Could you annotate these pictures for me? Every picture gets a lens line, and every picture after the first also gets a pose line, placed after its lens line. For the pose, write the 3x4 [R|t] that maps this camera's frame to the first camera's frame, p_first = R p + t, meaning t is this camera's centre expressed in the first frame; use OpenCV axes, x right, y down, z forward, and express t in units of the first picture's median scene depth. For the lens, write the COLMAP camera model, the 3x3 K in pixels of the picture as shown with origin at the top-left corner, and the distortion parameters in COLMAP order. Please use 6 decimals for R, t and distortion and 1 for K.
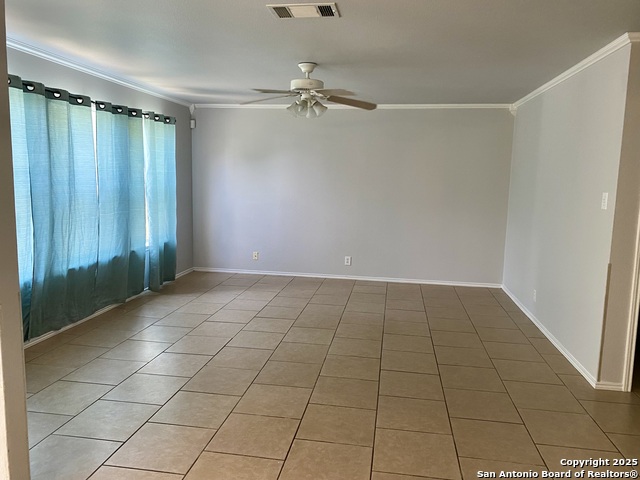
lens RADIAL K [[488.3, 0, 319.7], [0, 488.3, 237.7], [0, 0, 1]] dist [0.022499, 0.002324]
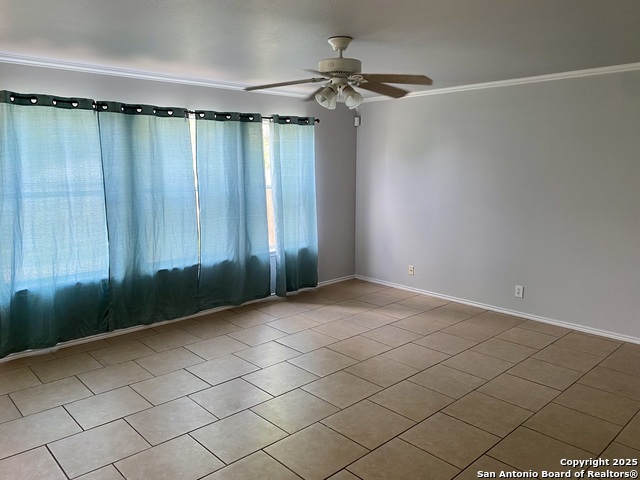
lens RADIAL K [[488.3, 0, 321.0], [0, 488.3, 239.5], [0, 0, 1]] dist [0.022499, 0.002324]
pose [[0.789924, 0.070156, -0.609178, 0.380298], [-0.058312, 0.997526, 0.039268, -0.060167], [0.610426, 0.004503, 0.792061, 0.326045]]
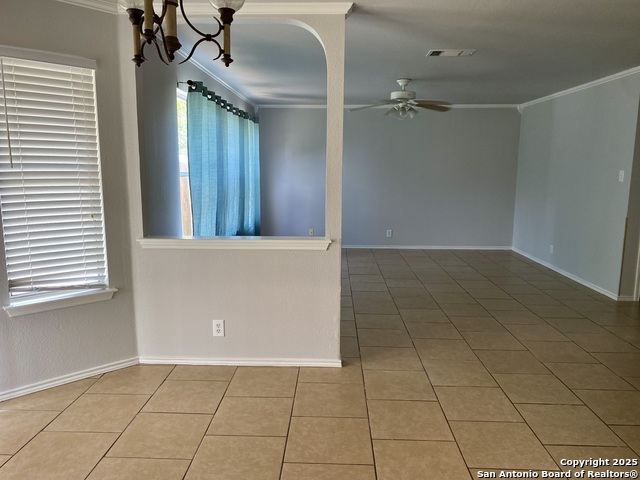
lens RADIAL K [[488.3, 0, 320.1], [0, 488.3, 240.9], [0, 0, 1]] dist [0.022499, 0.002324]
pose [[0.992180, -0.037116, 0.119169, -0.369559], [0.033790, 0.998984, 0.029806, 0.033968], [-0.120154, -0.025546, 0.992427, -0.273387]]
